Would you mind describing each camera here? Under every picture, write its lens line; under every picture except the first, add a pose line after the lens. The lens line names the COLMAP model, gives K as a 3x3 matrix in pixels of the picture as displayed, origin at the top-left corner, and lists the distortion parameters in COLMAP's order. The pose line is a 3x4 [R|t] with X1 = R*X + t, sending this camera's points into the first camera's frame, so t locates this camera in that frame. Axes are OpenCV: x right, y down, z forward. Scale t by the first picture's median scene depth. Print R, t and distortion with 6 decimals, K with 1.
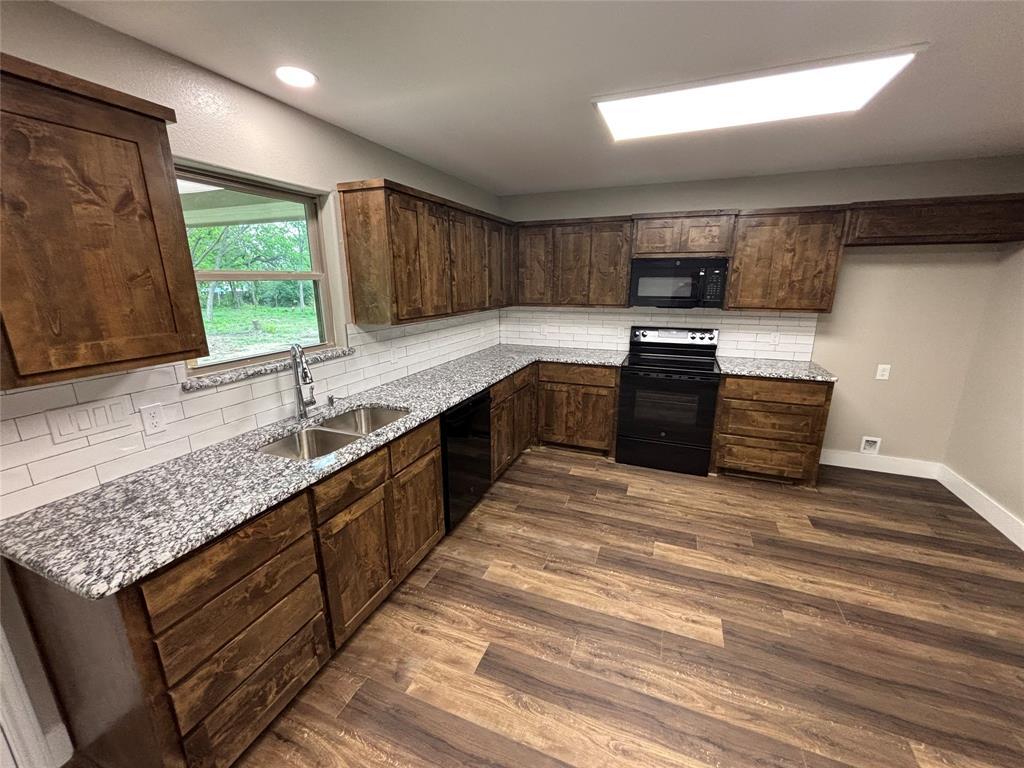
lens RADIAL K [[414.5, 0, 512.6], [0, 414.5, 384.0], [0, 0, 1]] dist [0.001726, 0.000191]
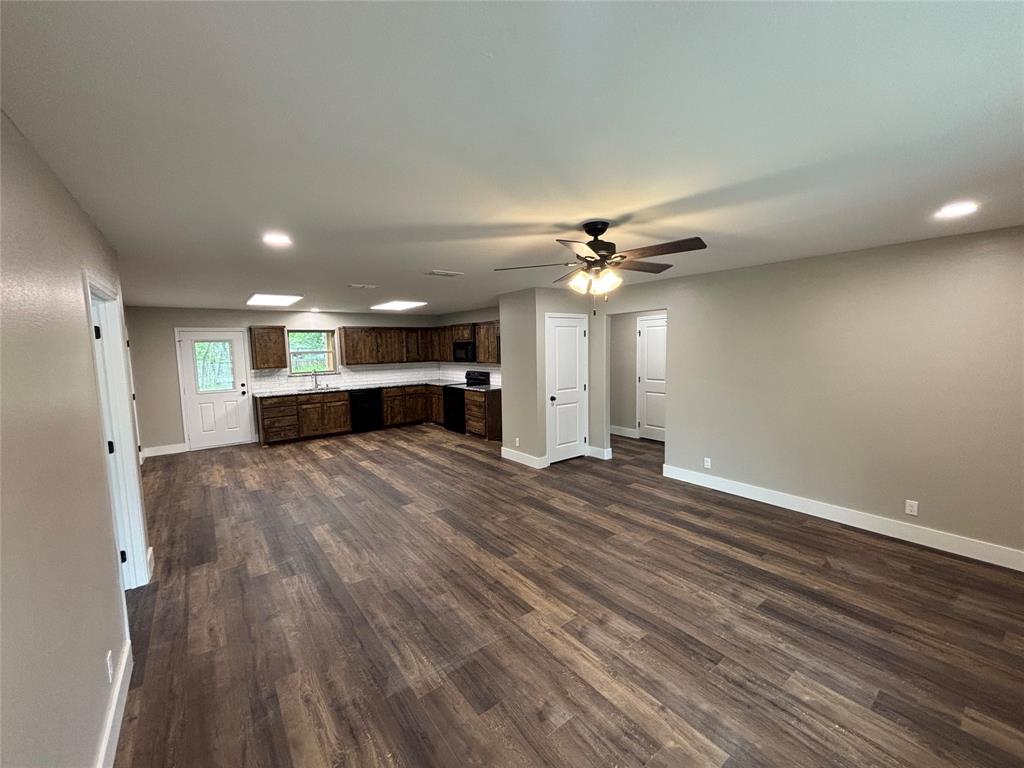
lens RADIAL K [[414.5, 0, 512.6], [0, 414.5, 384.0], [0, 0, 1]] dist [0.001726, 0.000191]
pose [[0.857895, 0.029776, -0.512962, 2.253272], [-0.105305, 0.987318, -0.118806, 0.229829], [0.502919, 0.155940, 0.850150, -1.015317]]
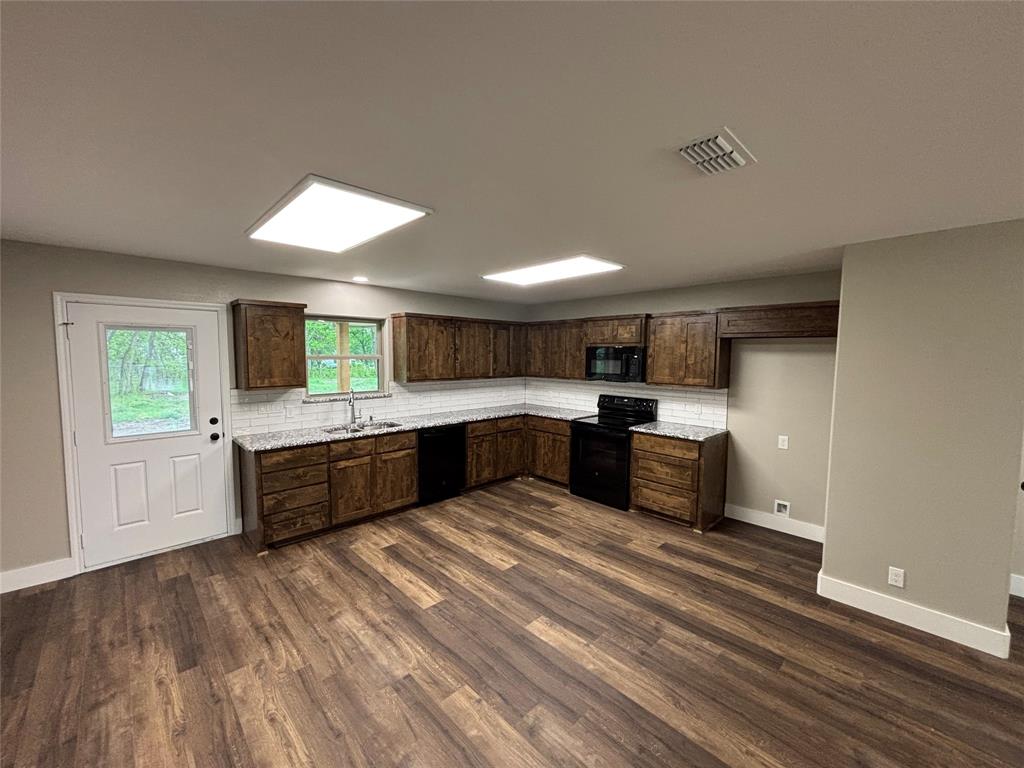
lens RADIAL K [[414.0, 0, 512.0], [0, 414.0, 384.0], [0, 0, 1]] dist [0.008649, 0.000201]
pose [[0.910383, 0.040007, -0.411828, 0.801161], [-0.111057, 0.982419, -0.150065, 0.082413], [0.398584, 0.182353, 0.898821, -0.445200]]
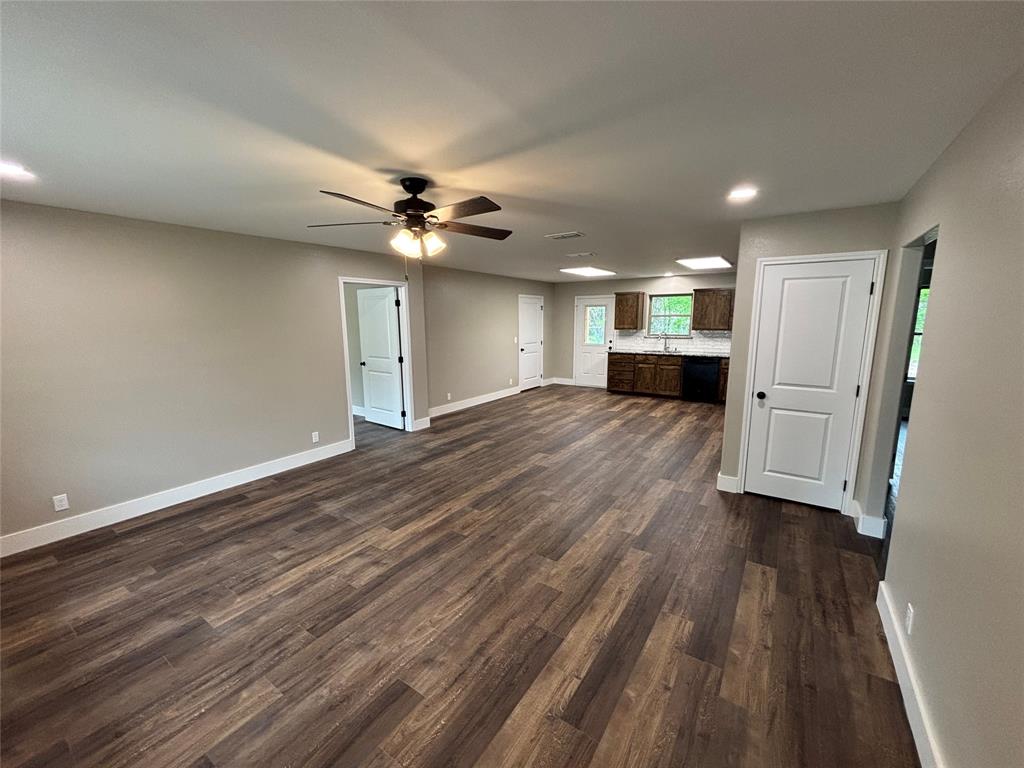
lens RADIAL K [[414.5, 0, 512.6], [0, 414.5, 384.0], [0, 0, 1]] dist [0.001726, 0.000191]
pose [[-0.216840, 0.159296, -0.963123, 2.786699], [-0.235685, 0.948869, 0.210001, -0.079068], [0.947329, 0.272530, -0.168209, 0.267885]]
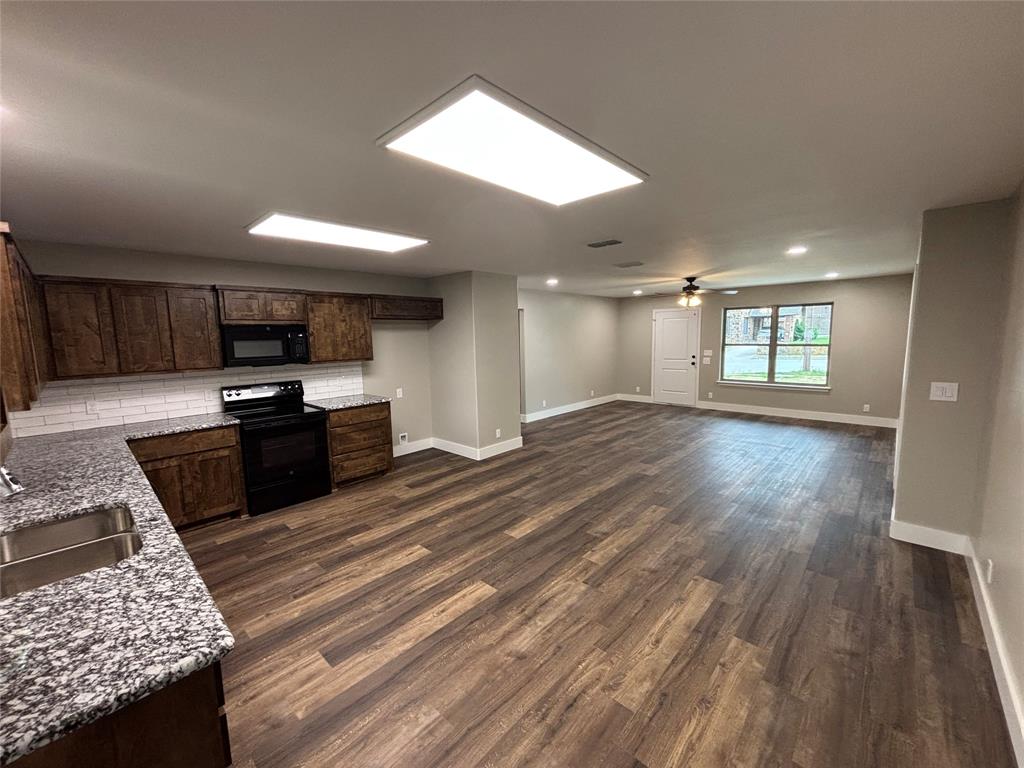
lens RADIAL K [[414.0, 0, 512.0], [0, 414.0, 384.0], [0, 0, 1]] dist [0.008649, 0.000201]
pose [[0.366413, -0.119272, 0.922776, -0.551392], [0.249944, 0.967915, 0.025859, 0.007487], [-0.896253, 0.221168, 0.384468, -0.057683]]
